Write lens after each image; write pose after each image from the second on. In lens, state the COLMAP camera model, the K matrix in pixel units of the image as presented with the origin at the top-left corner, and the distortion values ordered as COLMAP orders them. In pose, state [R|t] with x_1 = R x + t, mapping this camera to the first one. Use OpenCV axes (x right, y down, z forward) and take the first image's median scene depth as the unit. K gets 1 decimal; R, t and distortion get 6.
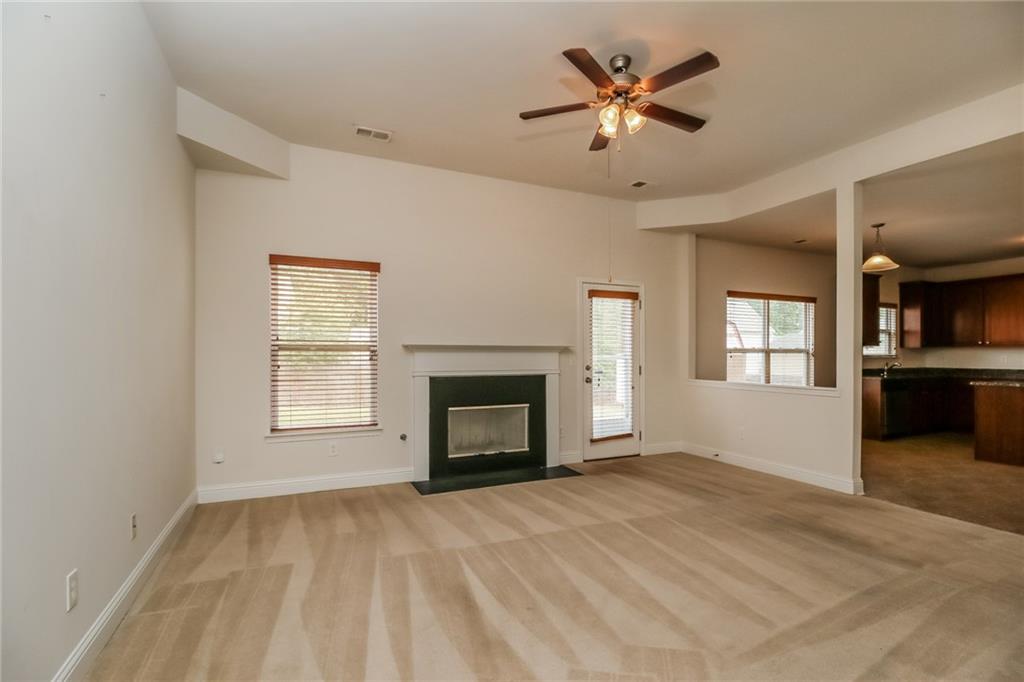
lens RADIAL K [[476.3, 0, 518.6], [0, 476.3, 349.4], [0, 0, 1]] dist [-0.002529, -0.001488]
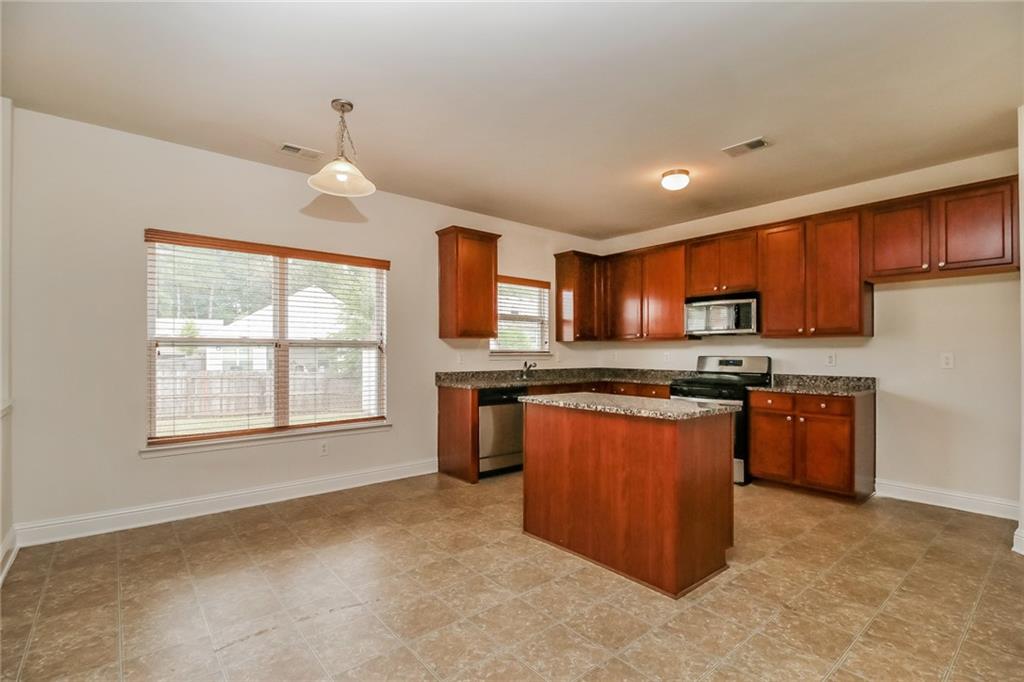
lens RADIAL K [[476.3, 0, 514.7], [0, 476.3, 347.9], [0, 0, 1]] dist [-0.002529, -0.001488]
pose [[0.967028, 0.007796, 0.254552, 0.700646], [-0.011075, 0.999873, 0.011449, -0.001521], [-0.254430, -0.013891, 0.966991, 0.378012]]
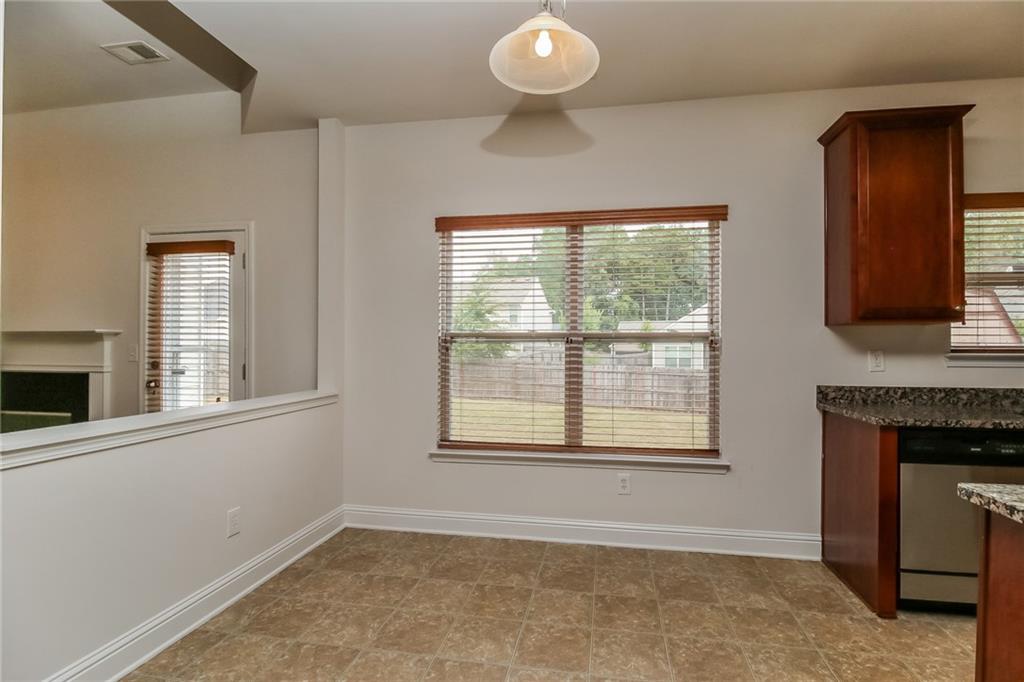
lens RADIAL K [[476.3, 0, 533.3], [0, 476.3, 347.0], [0, 0, 1]] dist [-0.002529, -0.001488]
pose [[0.825033, 0.006776, -0.565044, 0.805444], [0.003934, 0.999835, 0.017734, 0.003602], [0.565071, -0.016854, 0.824870, 0.643453]]
